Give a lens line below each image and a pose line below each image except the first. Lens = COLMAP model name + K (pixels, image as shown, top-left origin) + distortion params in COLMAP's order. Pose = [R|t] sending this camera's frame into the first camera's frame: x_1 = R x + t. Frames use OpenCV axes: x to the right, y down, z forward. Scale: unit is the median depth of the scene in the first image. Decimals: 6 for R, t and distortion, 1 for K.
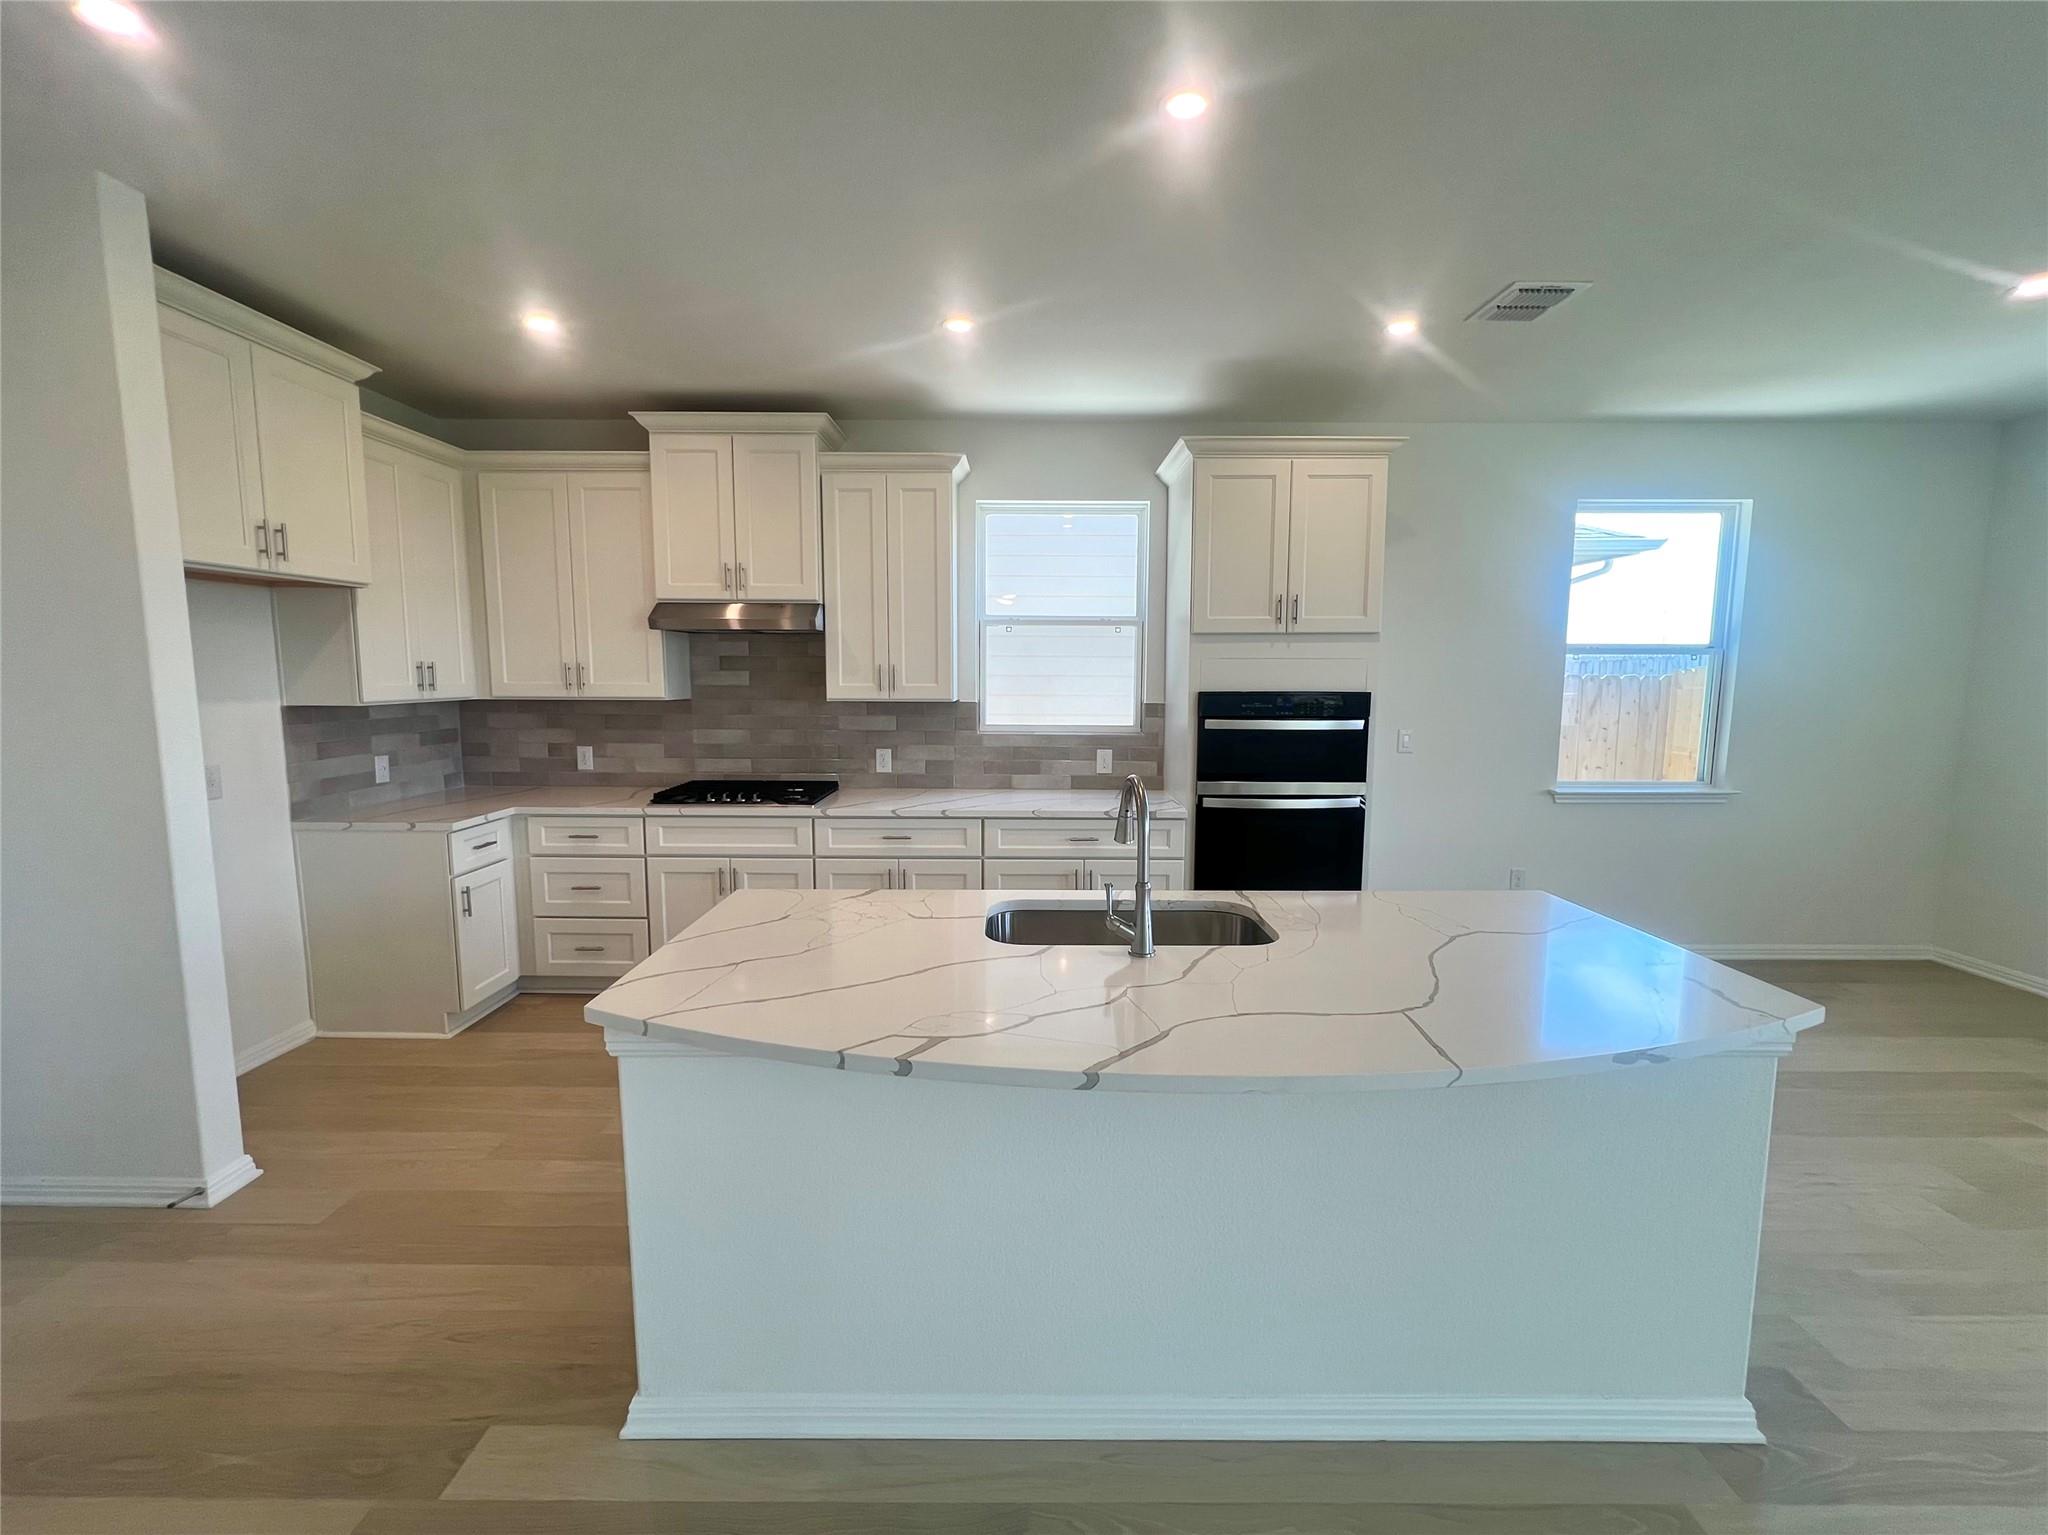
lens RADIAL K [[866.3, 0, 1024.0], [0, 866.3, 767.5], [0, 0, 1]] dist [0.000205, 0.000607]
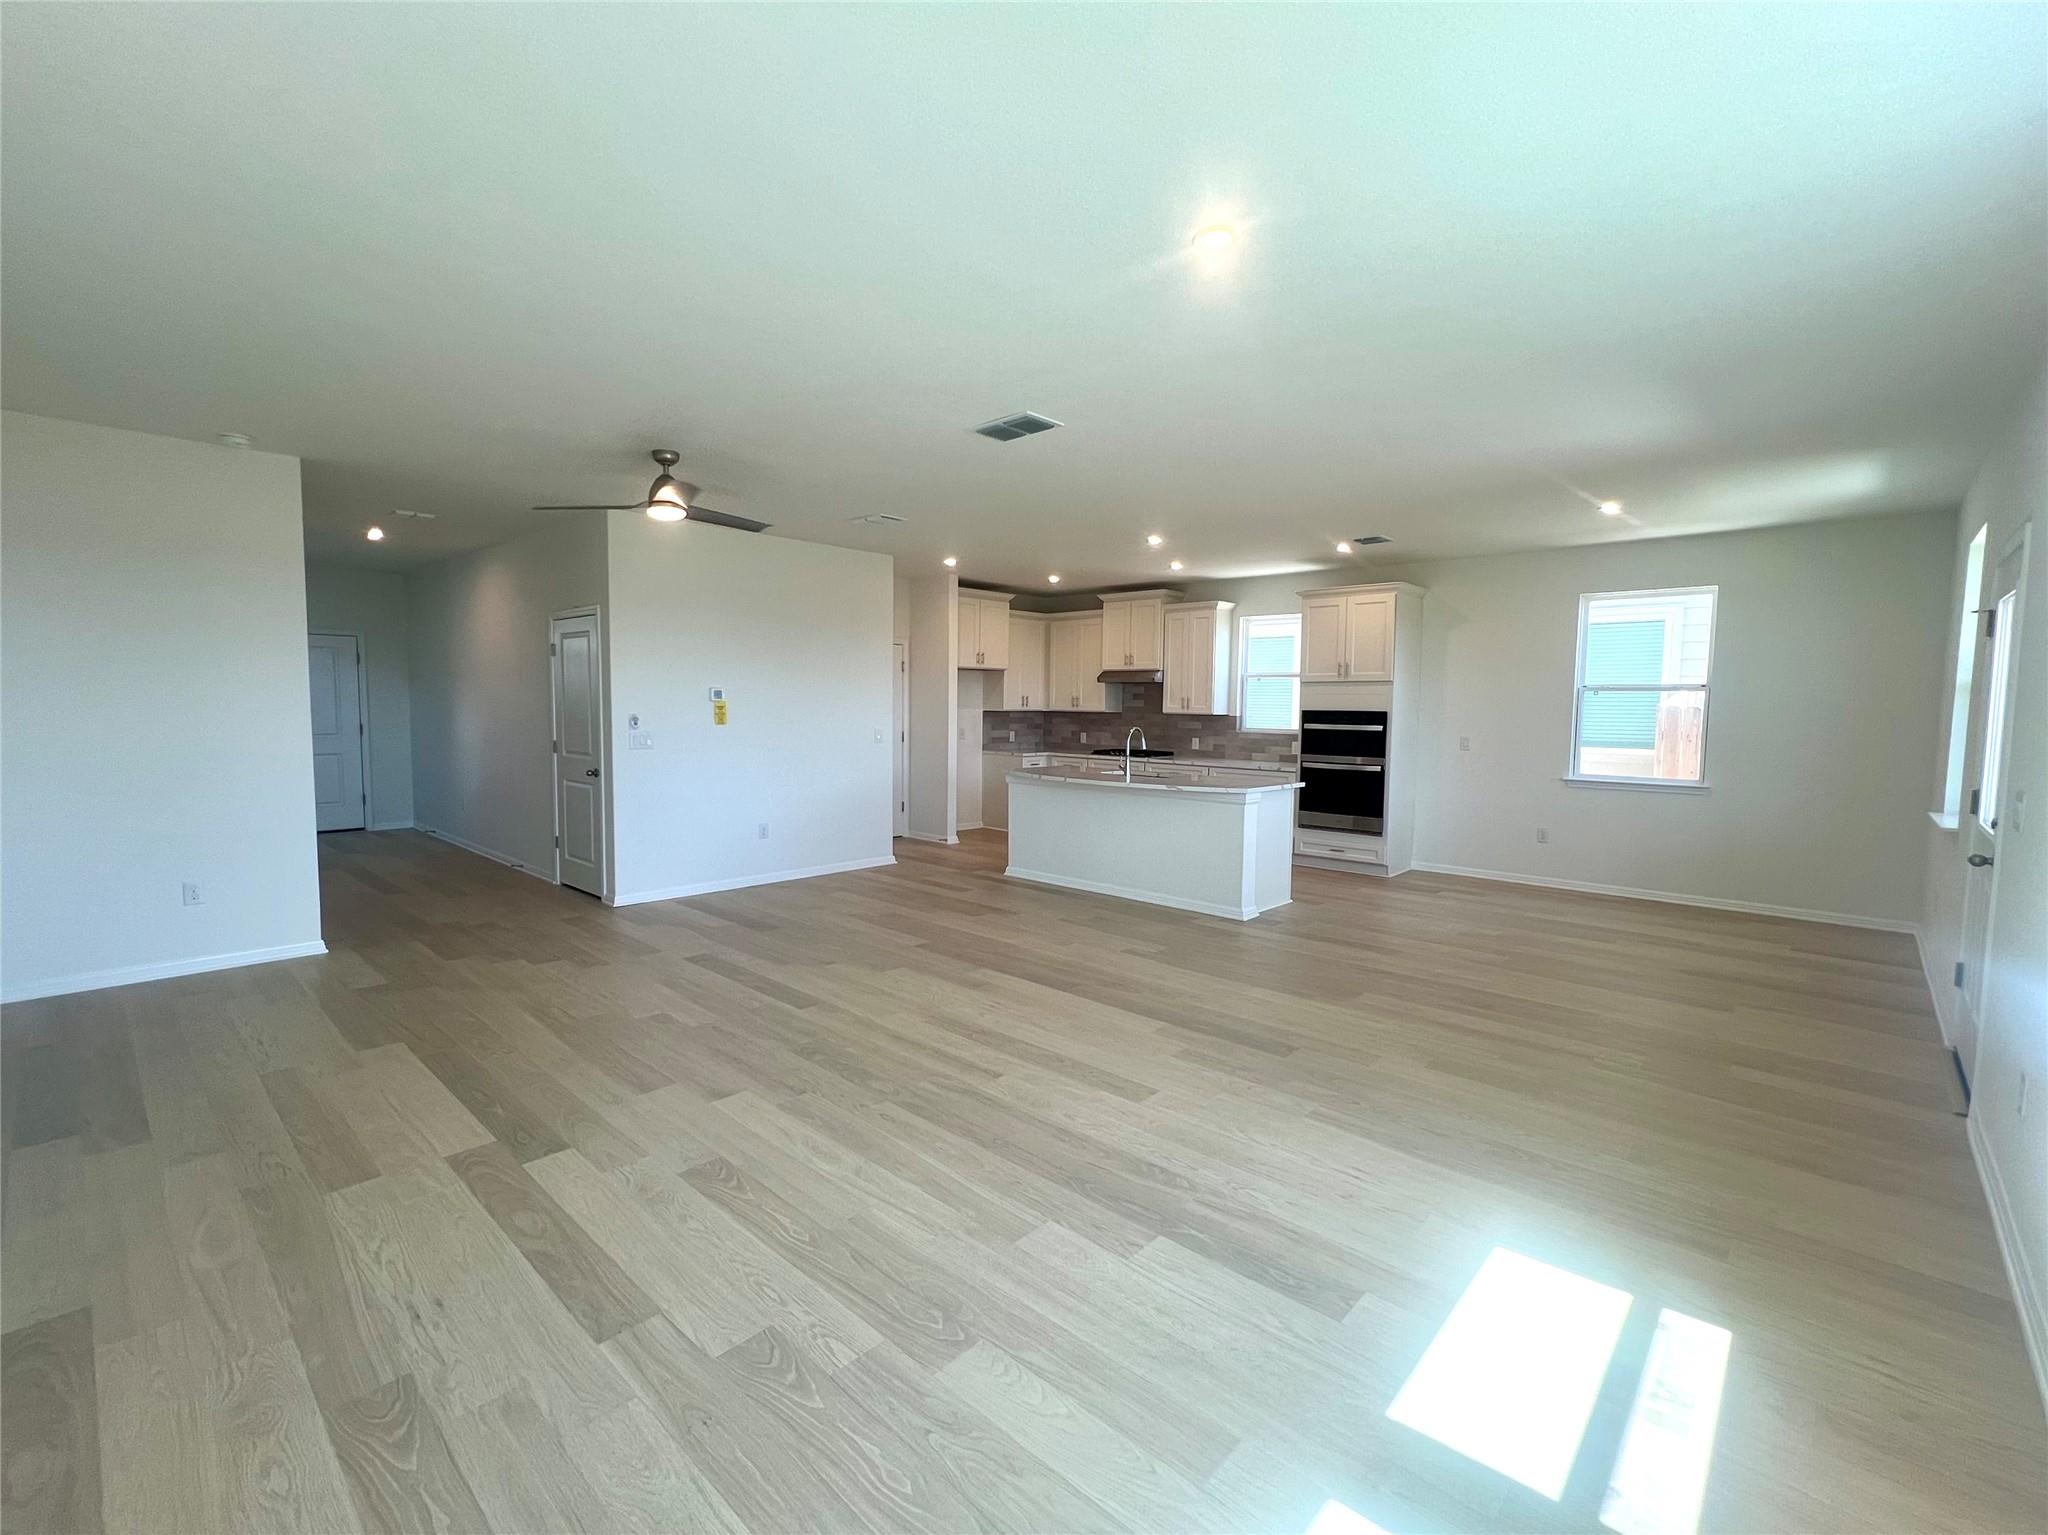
lens RADIAL K [[881.7, 0, 1024.0], [0, 881.7, 767.5], [0, 0, 1]] dist [0.000834, 0.000450]
pose [[0.738680, 0.054965, -0.671811, 1.092564], [-0.085236, 0.996286, -0.012208, 0.126018], [0.668645, 0.066281, 0.740622, -0.956152]]
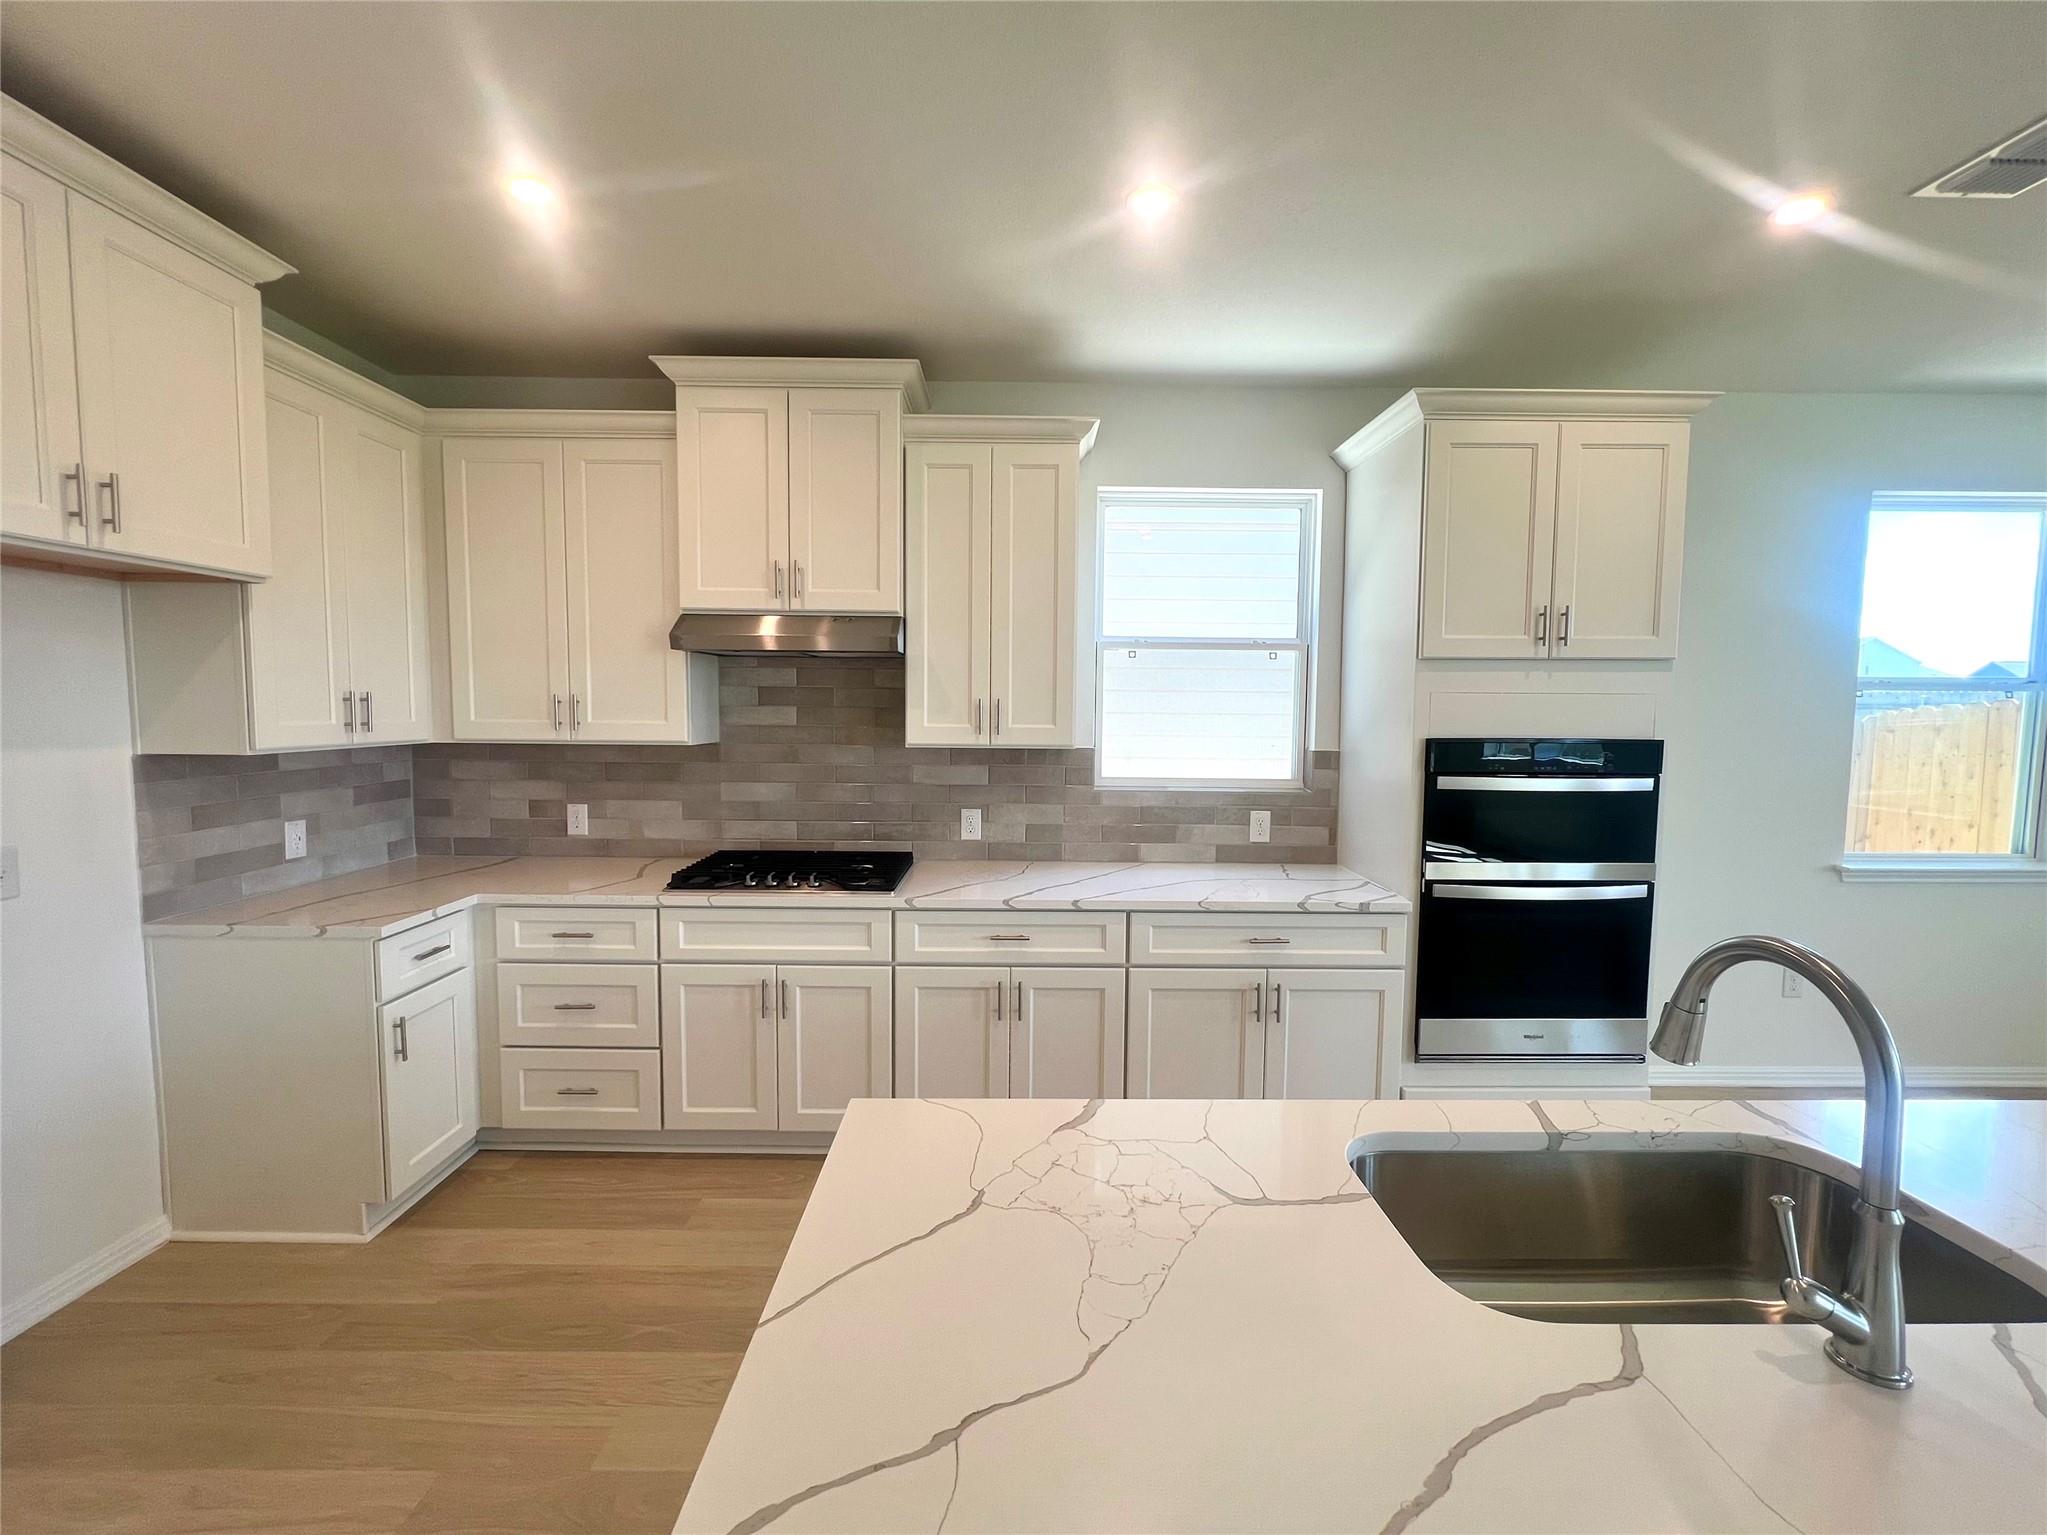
lens RADIAL K [[865.9, 0, 1023.5], [0, 865.9, 767.5], [0, 0, 1]] dist [0.000205, 0.000607]
pose [[0.999951, 0.004419, 0.008850, -0.139753], [-0.004057, 0.999167, -0.040608, -0.031056], [-0.009022, 0.040570, 0.999136, 0.269172]]
